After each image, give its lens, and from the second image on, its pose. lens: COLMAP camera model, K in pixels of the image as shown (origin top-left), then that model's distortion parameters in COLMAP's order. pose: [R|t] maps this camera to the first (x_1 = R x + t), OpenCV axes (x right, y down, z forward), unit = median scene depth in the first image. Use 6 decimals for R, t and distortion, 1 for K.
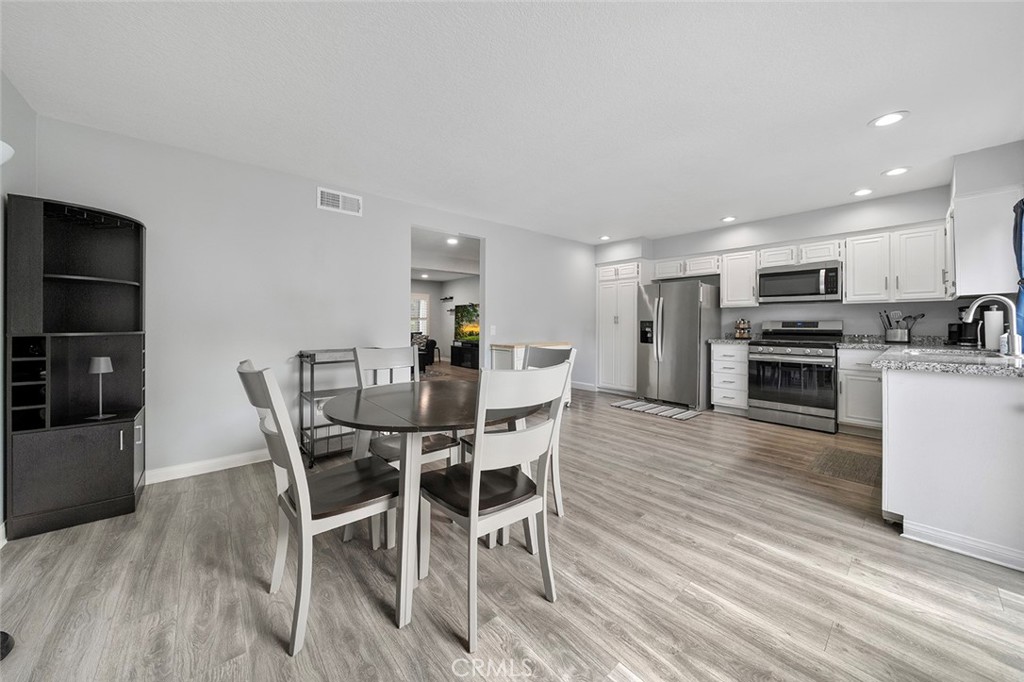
lens RADIAL K [[365.1, 0, 491.5], [0, 365.1, 324.2], [0, 0, 1]] dist [-0.000625, -0.000089]
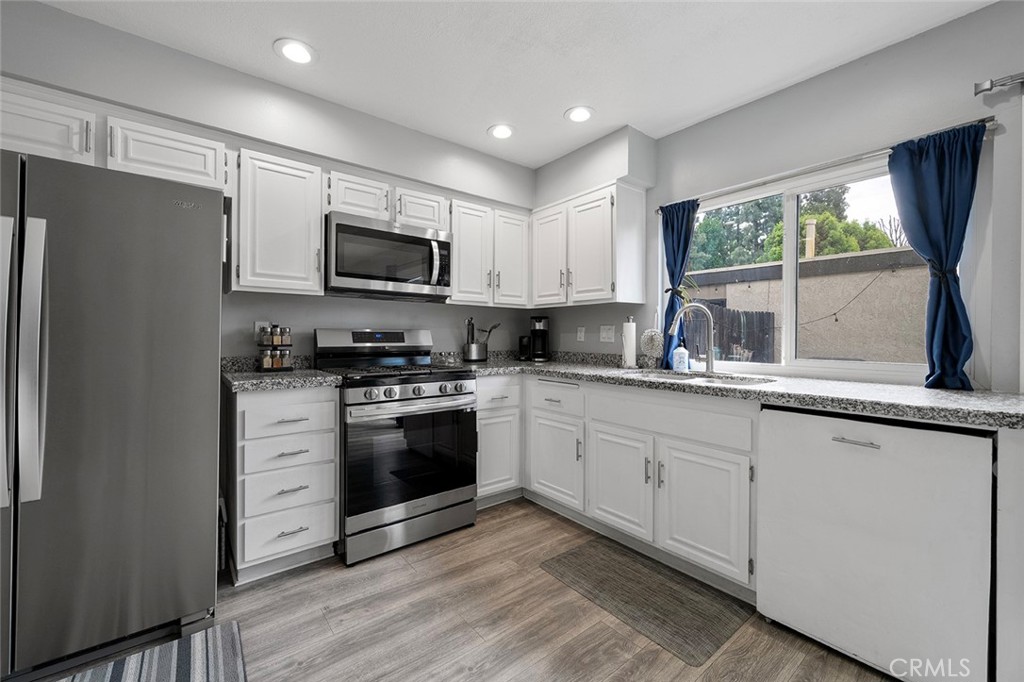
lens RADIAL K [[408.7, 0, 505.8], [0, 408.7, 337.7], [0, 0, 1]] dist [-0.000220, 0.000026]
pose [[0.007496, -0.002612, 0.999968, 0.234495], [-0.004836, 0.999985, 0.002648, -0.000501], [-0.999960, -0.004856, 0.007483, 0.779220]]
